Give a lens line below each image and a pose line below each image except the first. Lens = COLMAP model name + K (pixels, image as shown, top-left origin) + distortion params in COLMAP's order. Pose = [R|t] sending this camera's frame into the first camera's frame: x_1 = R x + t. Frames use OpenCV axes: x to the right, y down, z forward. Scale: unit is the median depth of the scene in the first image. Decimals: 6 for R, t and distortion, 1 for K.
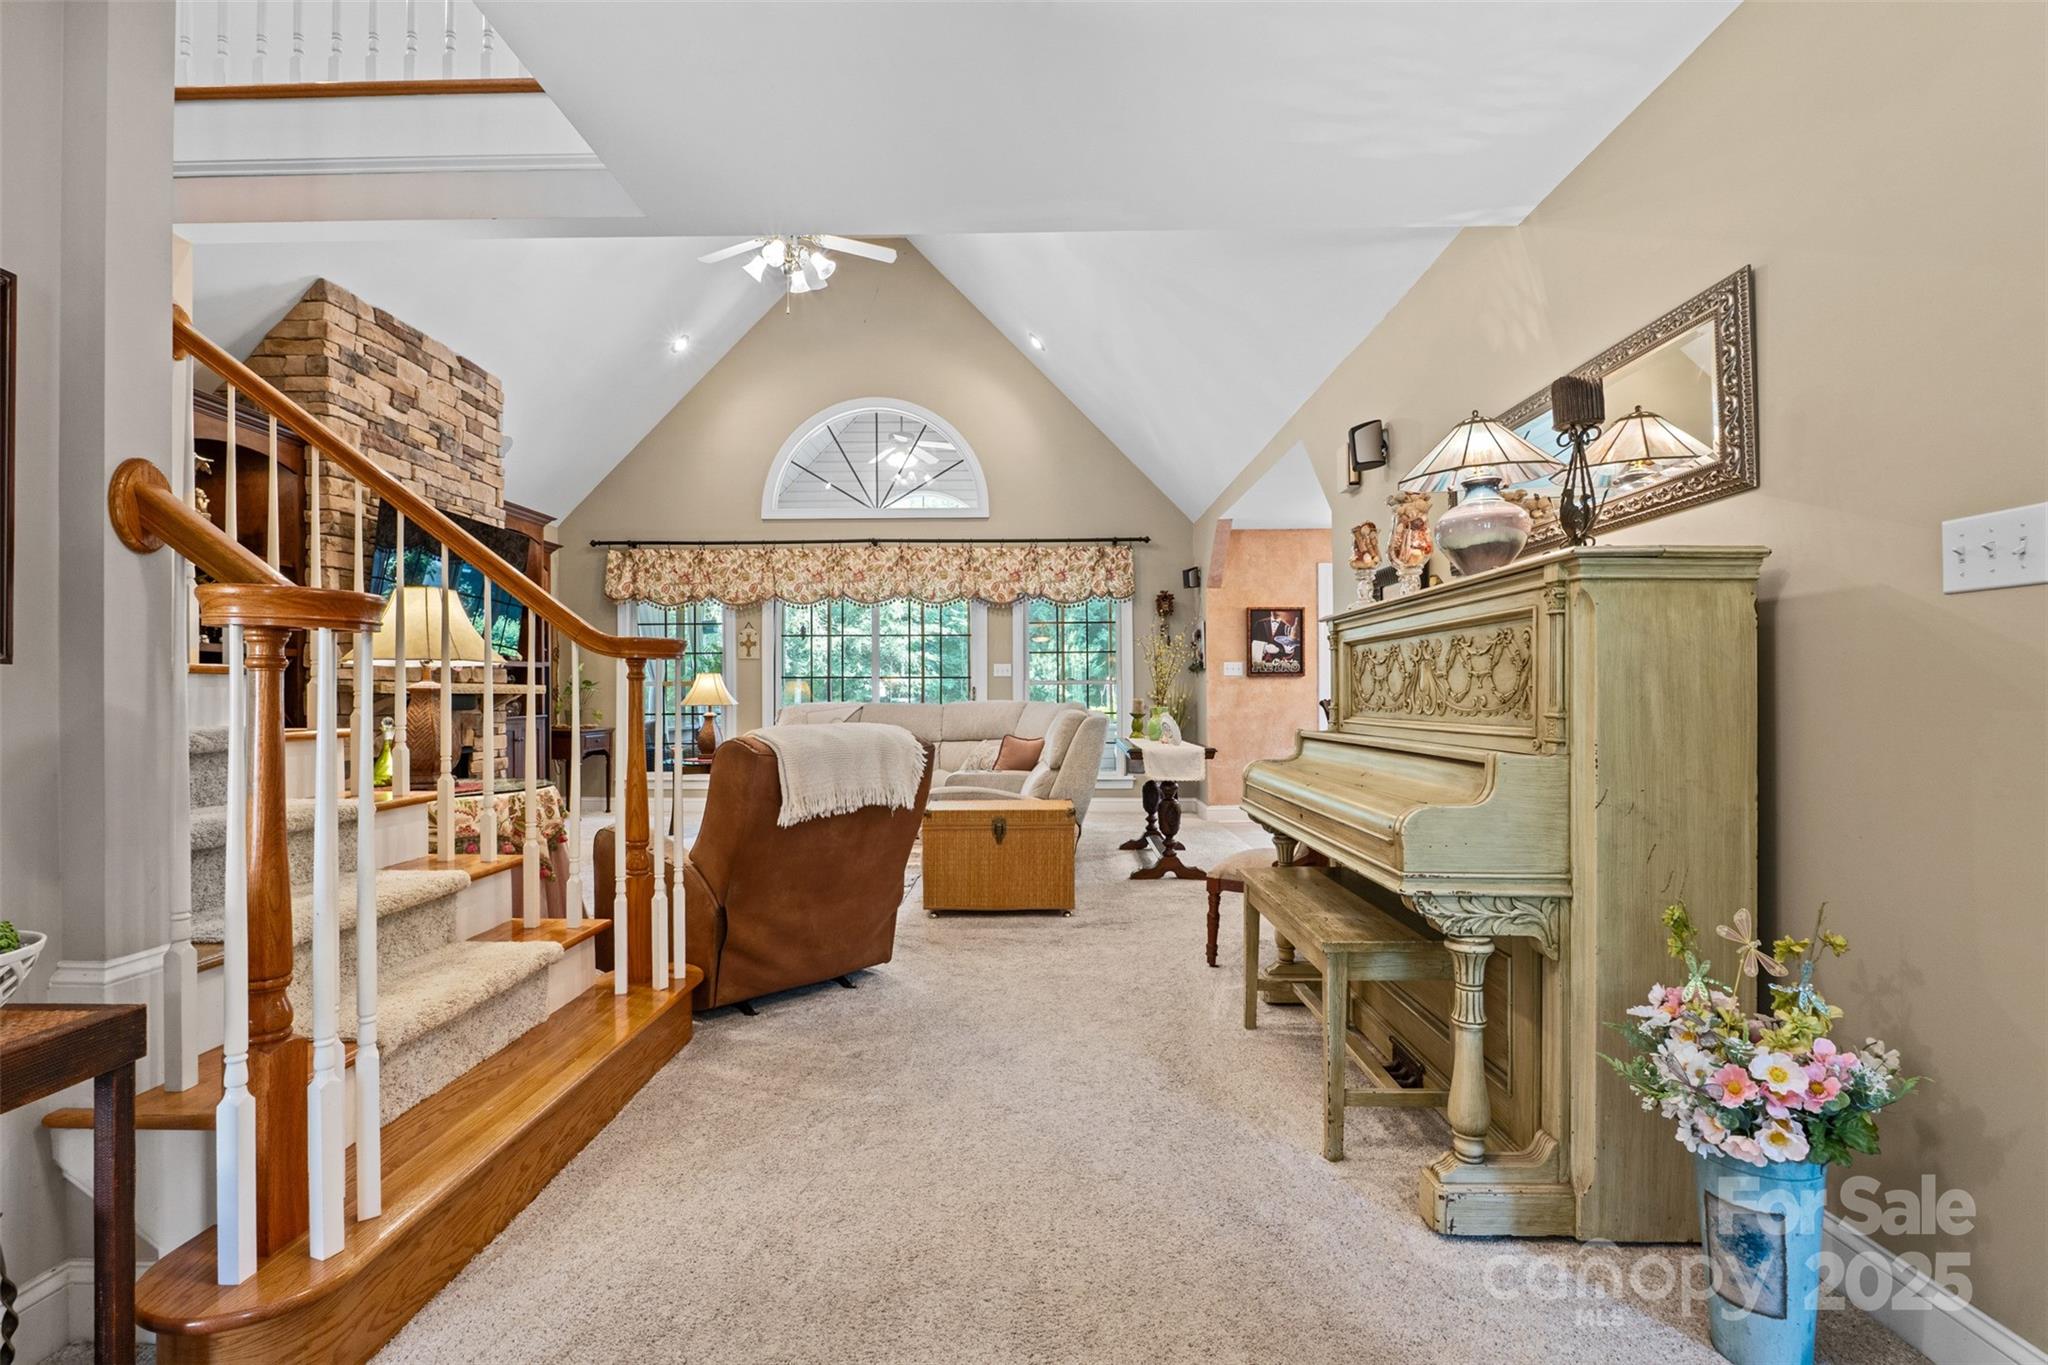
lens RADIAL K [[942.3, 0, 1027.9], [0, 942.3, 693.9], [0, 0, 1]] dist [-0.007937, 0.000731]
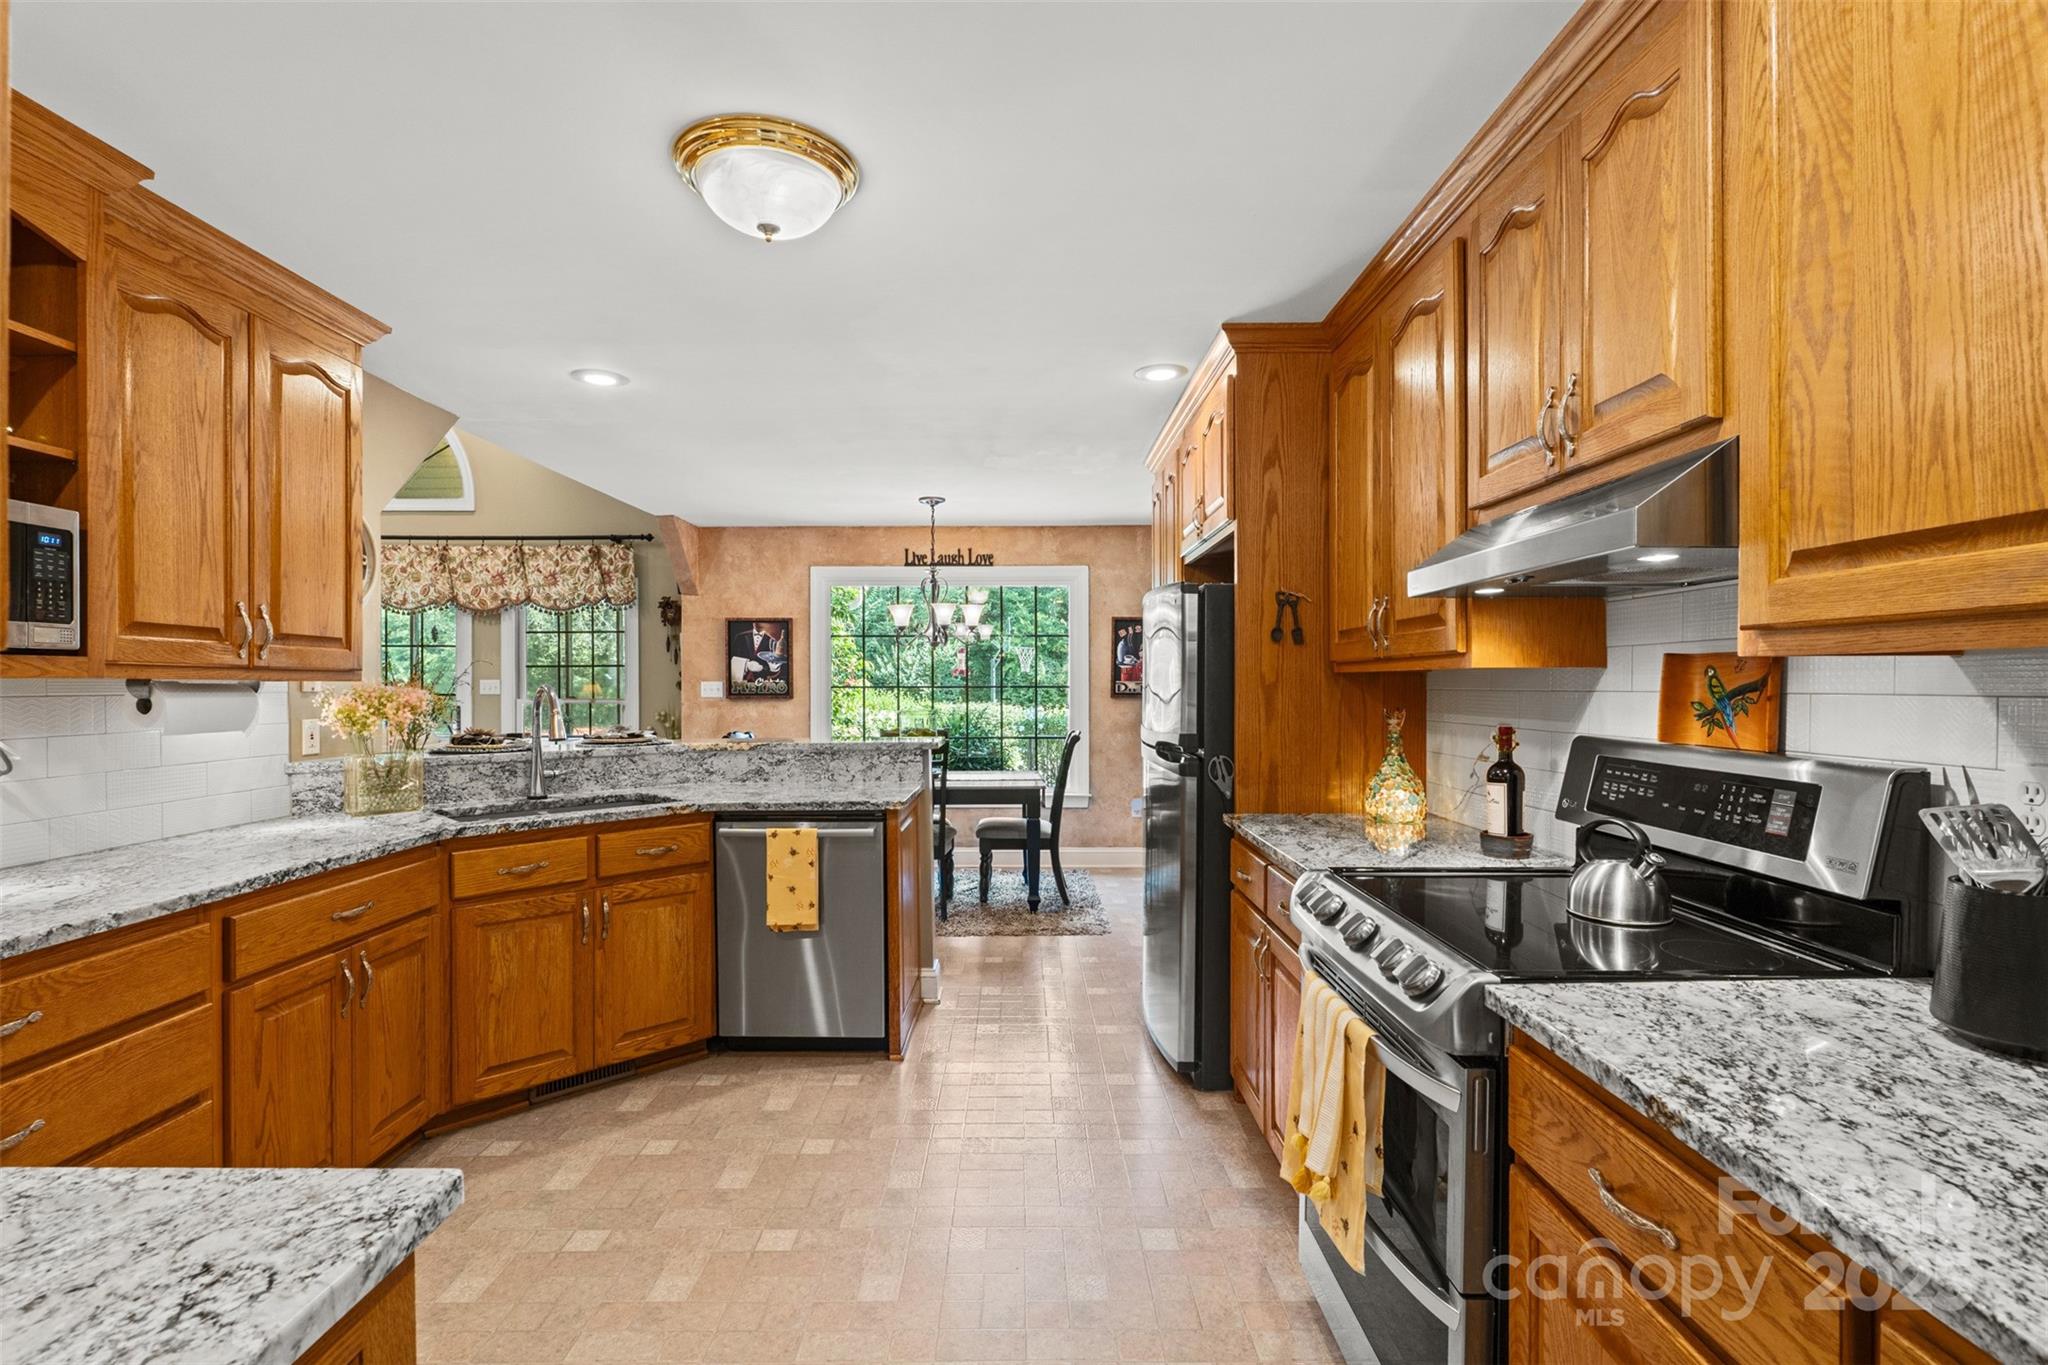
lens RADIAL K [[942.3, 0, 1021.3], [0, 942.3, 689.2], [0, 0, 1]] dist [-0.007937, 0.000731]
pose [[0.999841, 0.002955, 0.017600, 0.483006], [-0.003049, 0.999981, 0.005286, -0.032132], [-0.017584, -0.005338, 0.999831, 0.139337]]
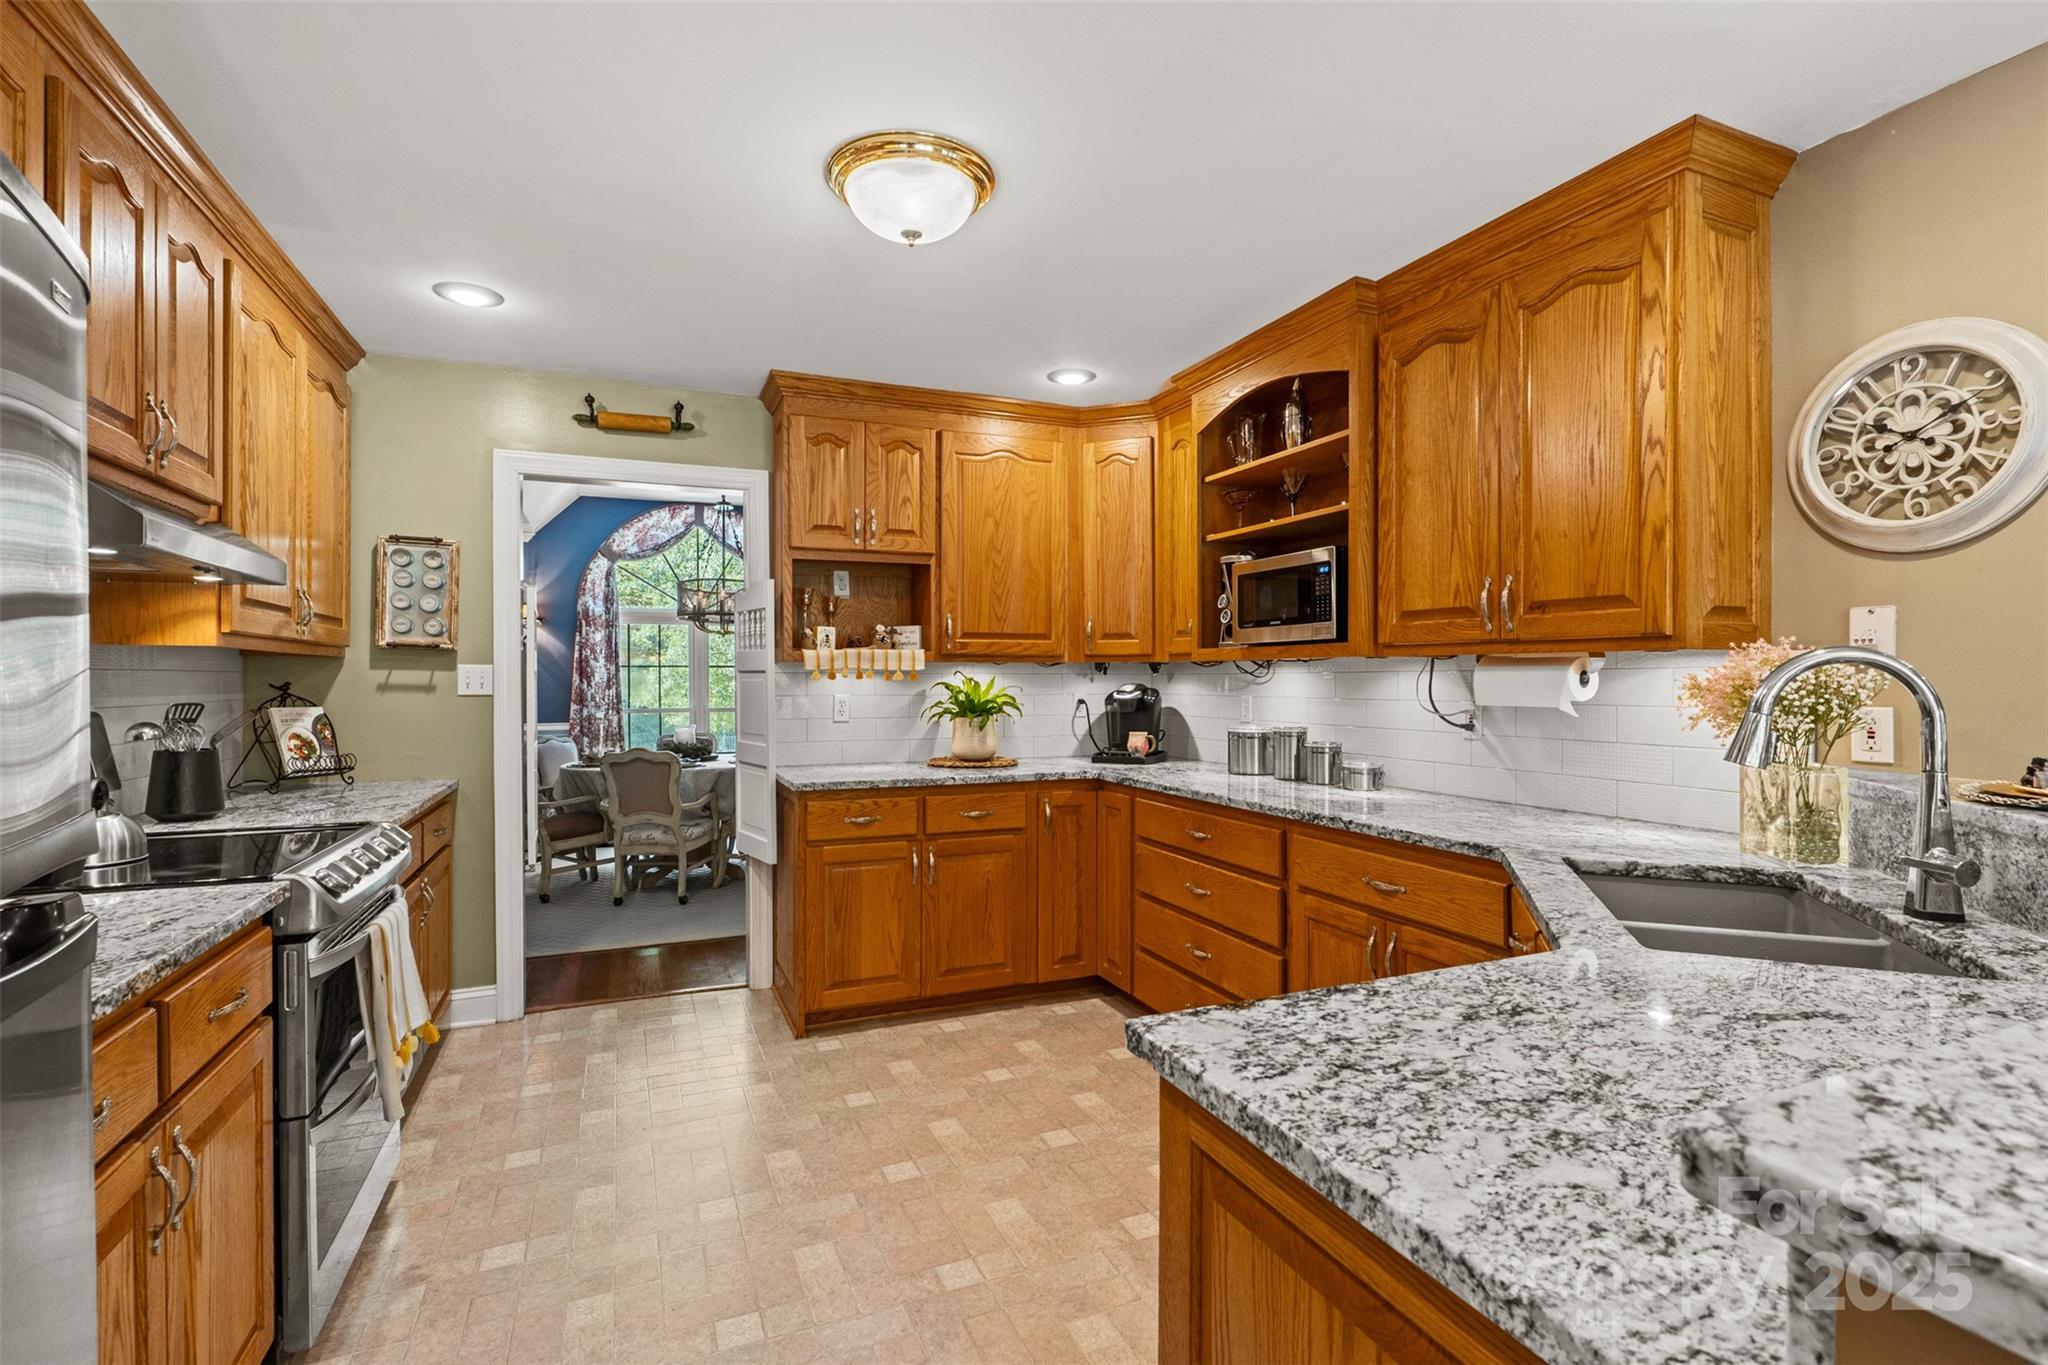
lens RADIAL K [[942.3, 0, 1020.6], [0, 942.3, 688.9], [0, 0, 1]] dist [-0.007937, 0.000731]
pose [[-0.916351, 0.007500, -0.400305, 0.500238], [0.005334, 0.999964, 0.006524, -0.024041], [0.400340, 0.003843, -0.916359, 0.667185]]
